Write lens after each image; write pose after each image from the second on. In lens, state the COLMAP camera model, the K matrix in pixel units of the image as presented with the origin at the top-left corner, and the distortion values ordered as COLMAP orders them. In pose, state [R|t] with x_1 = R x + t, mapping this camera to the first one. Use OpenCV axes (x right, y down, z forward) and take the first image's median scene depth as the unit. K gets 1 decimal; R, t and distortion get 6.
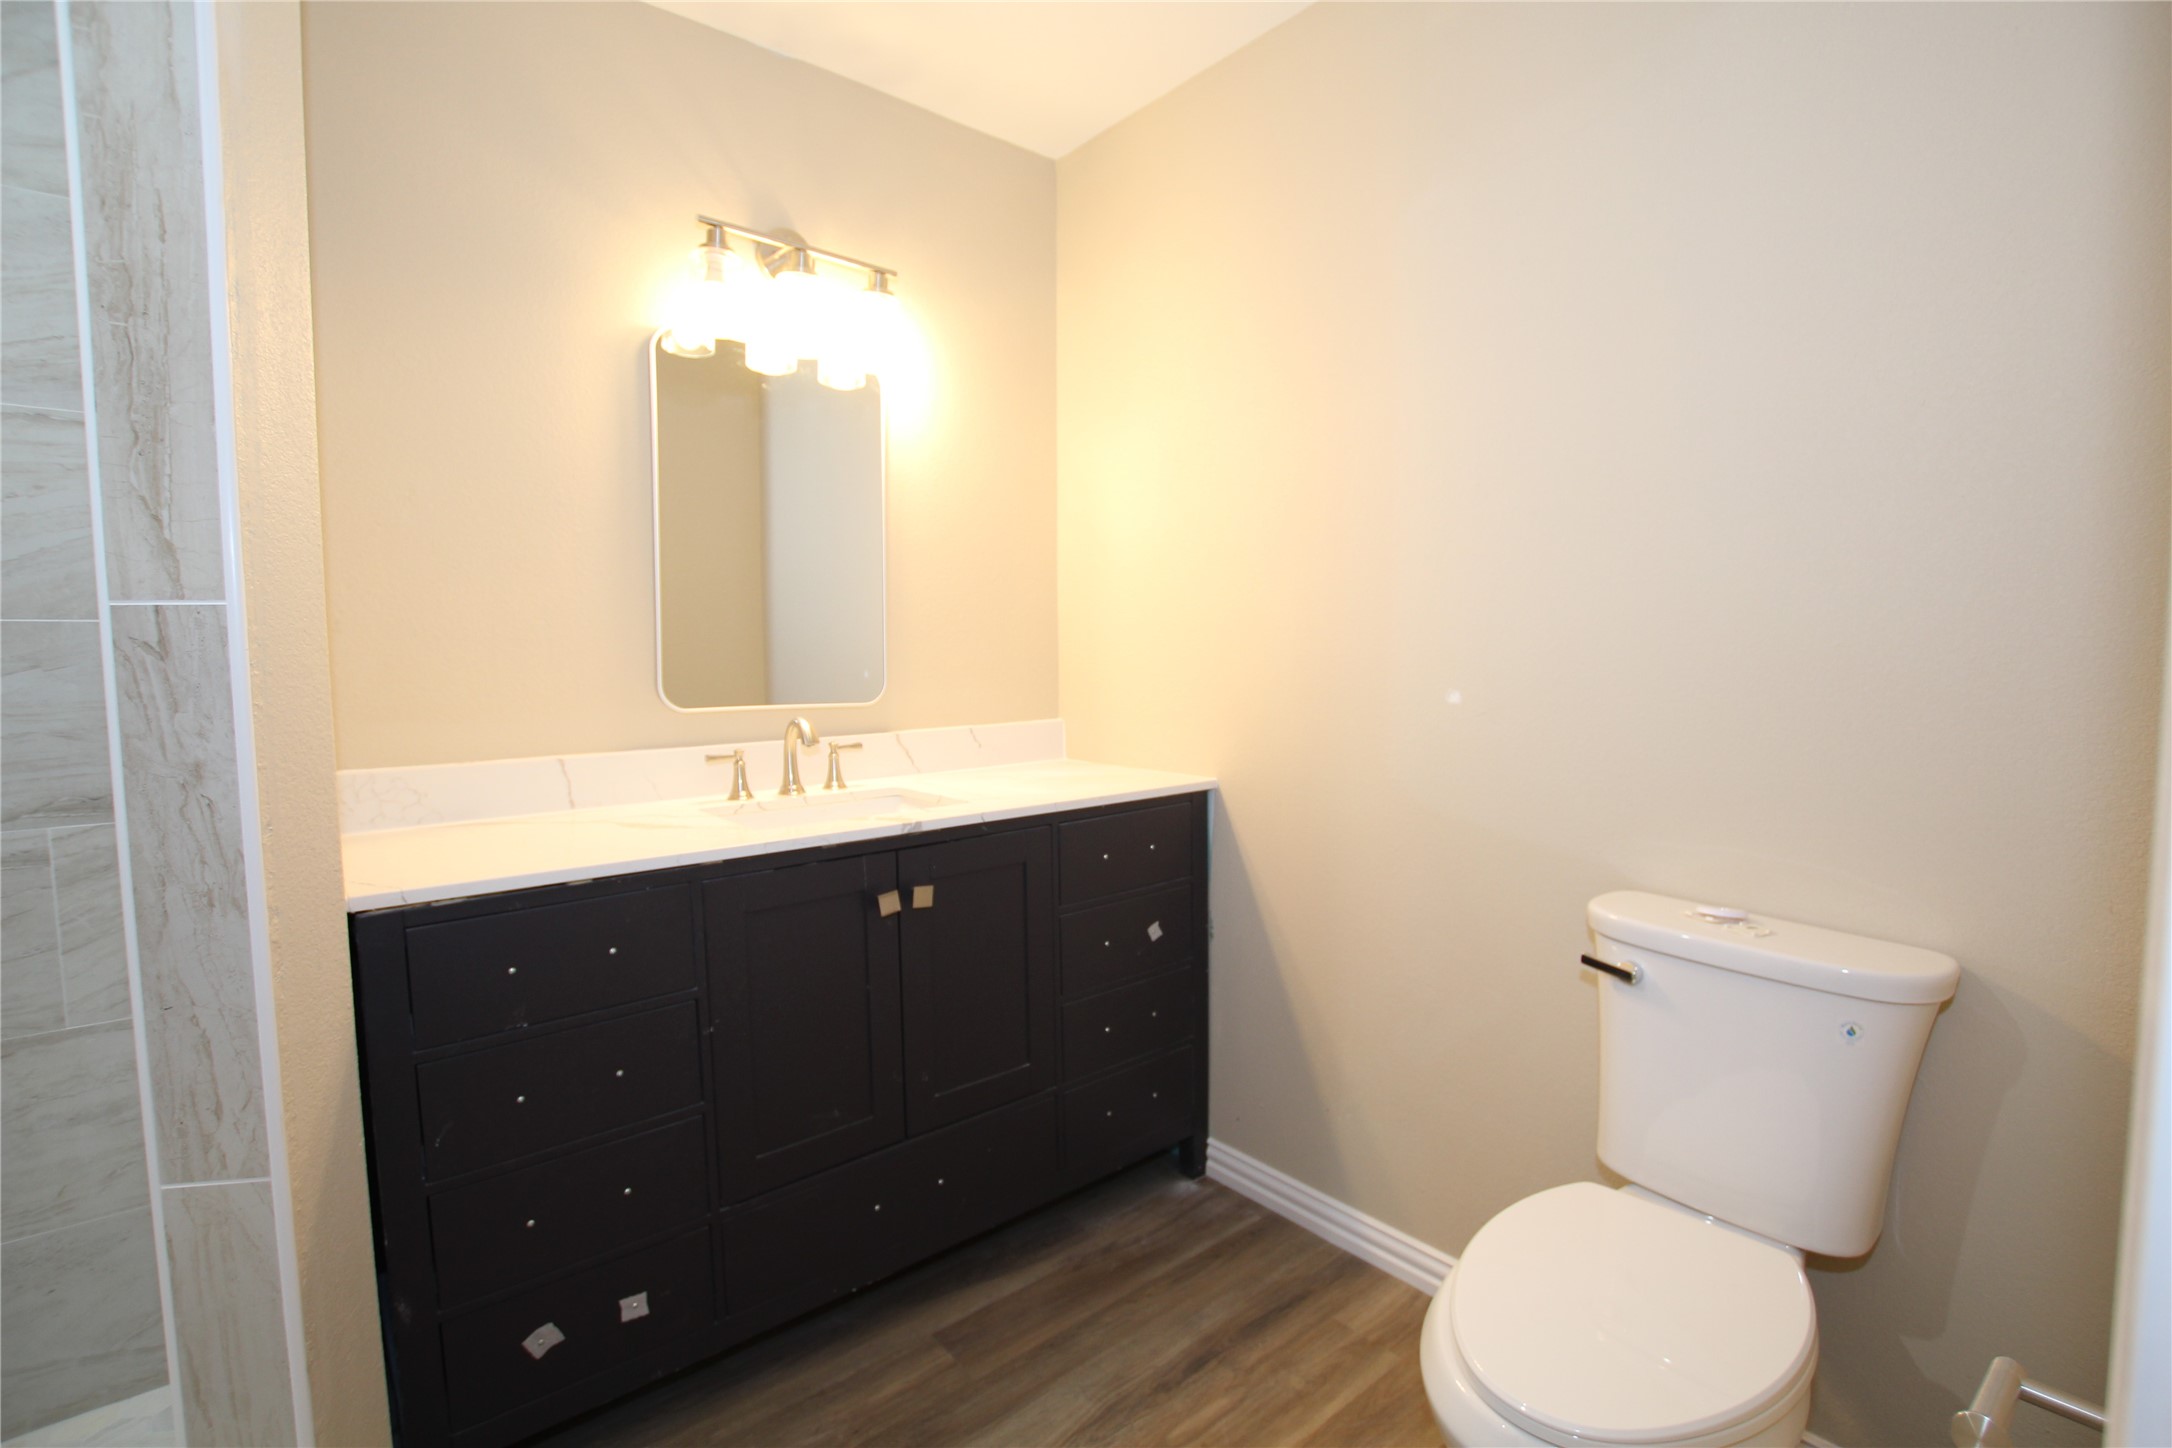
lens RADIAL K [[1007.7, 0, 1093.0], [0, 1007.7, 722.0], [0, 0, 1]] dist [-0.025878, -0.000033]
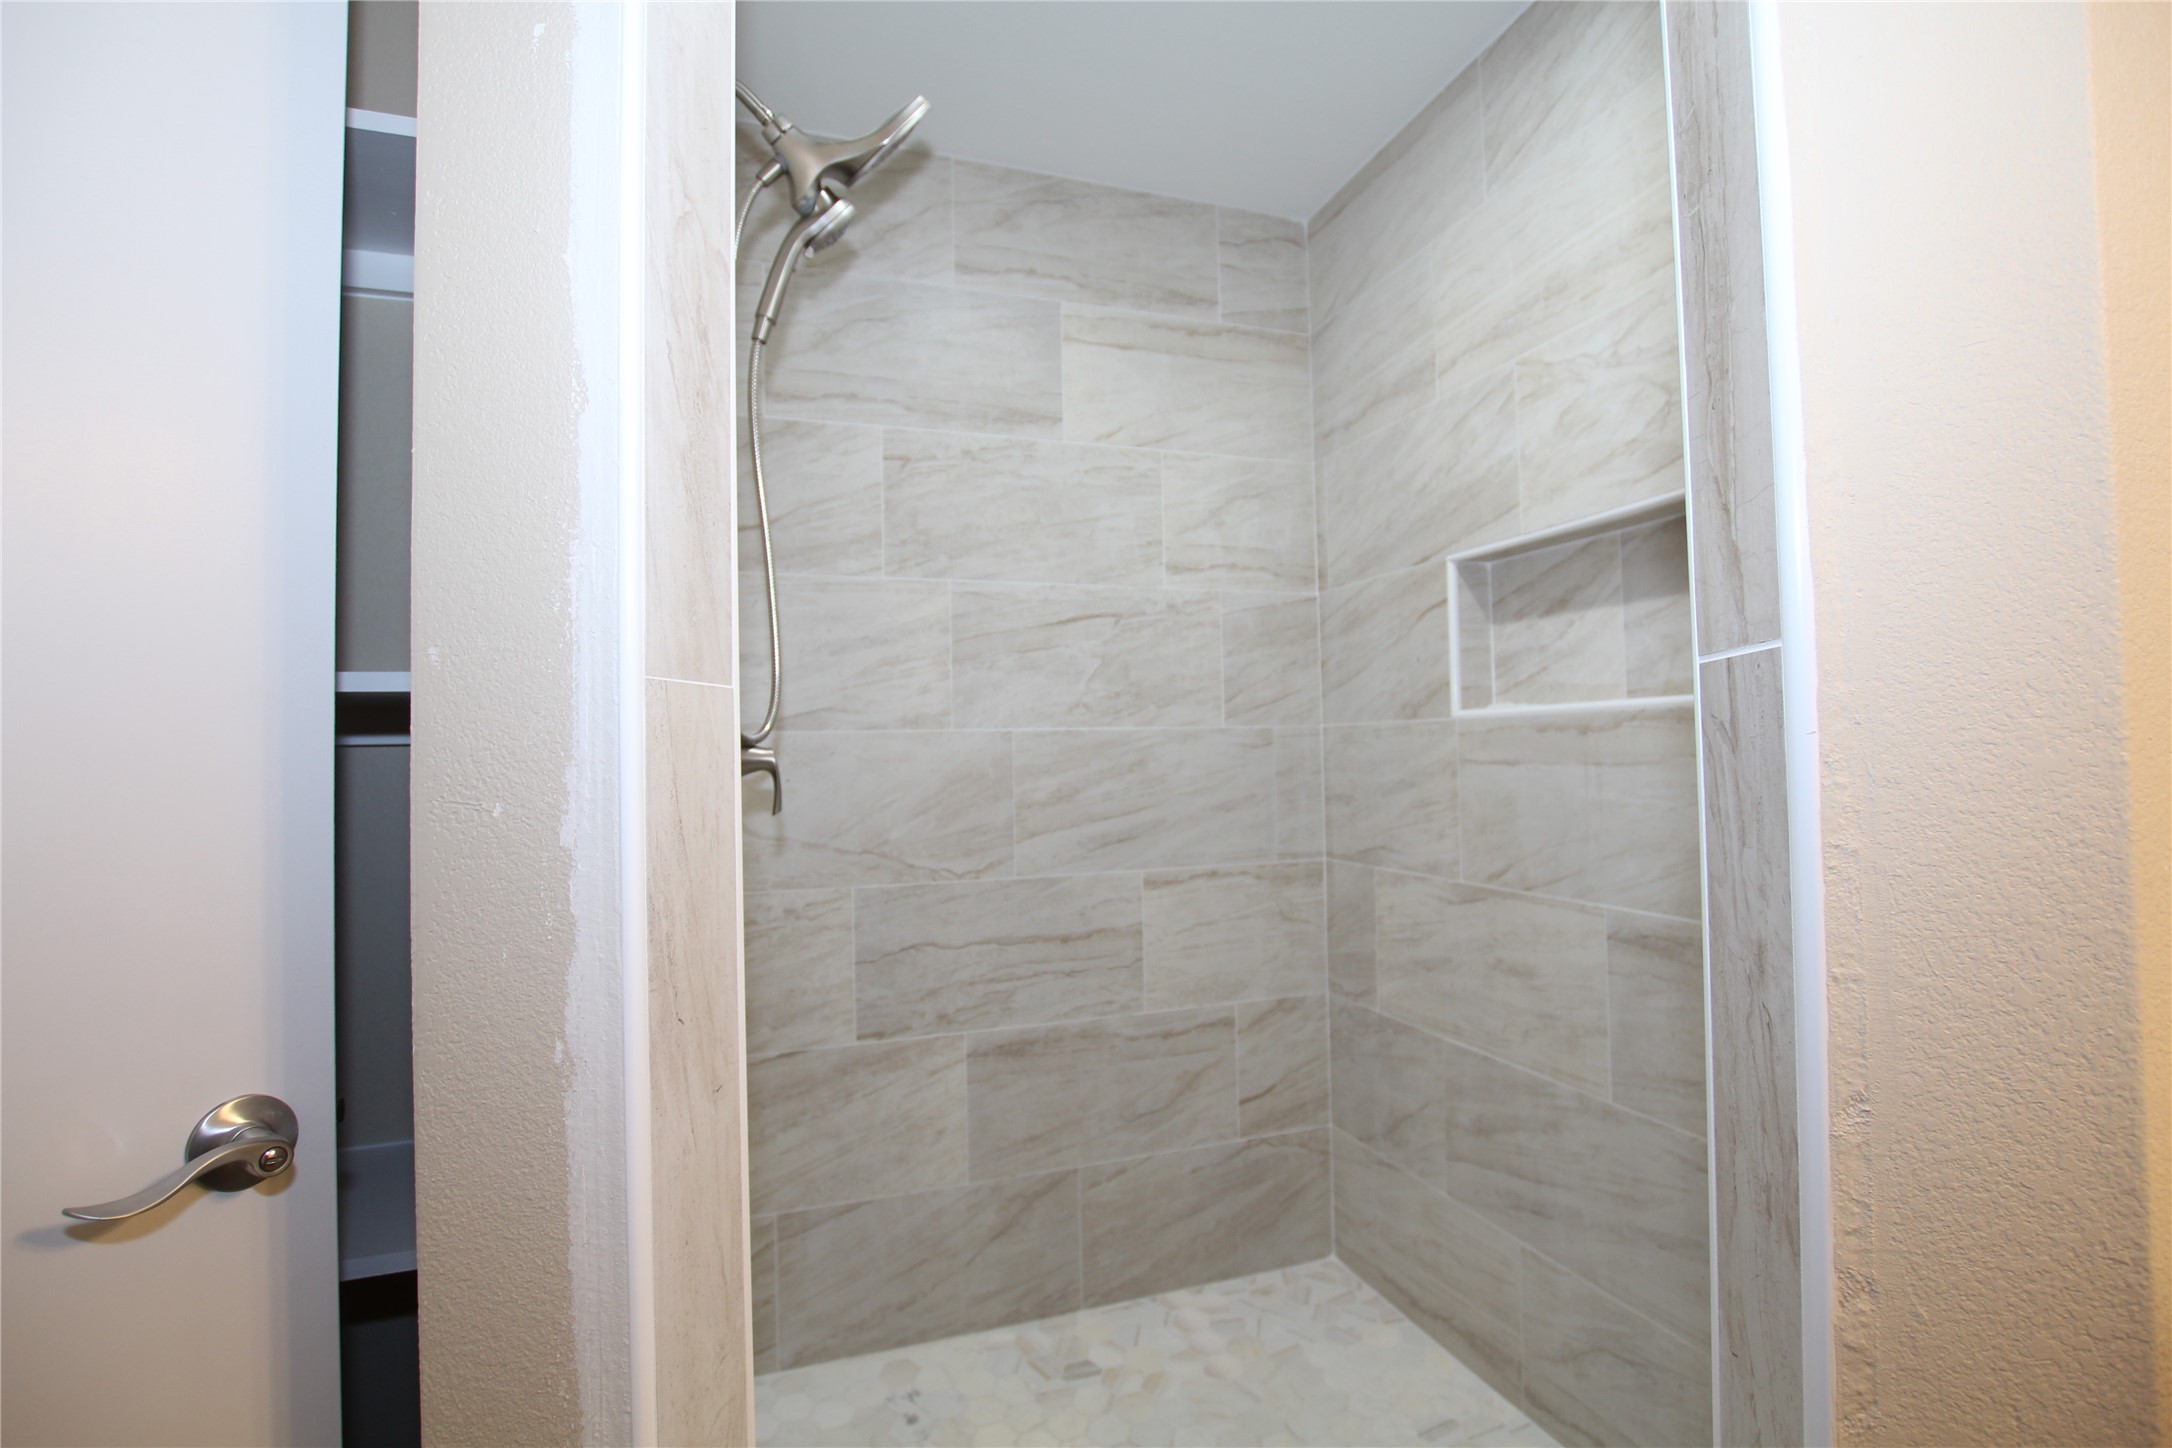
lens RADIAL K [[1007.7, 0, 1093.0], [0, 1007.7, 722.0], [0, 0, 1]] dist [-0.025878, -0.000033]
pose [[-0.362670, -0.011225, -0.931850, -0.265180], [-0.049160, 0.998766, 0.007102, -0.065914], [0.930620, 0.048386, -0.362774, 0.856053]]
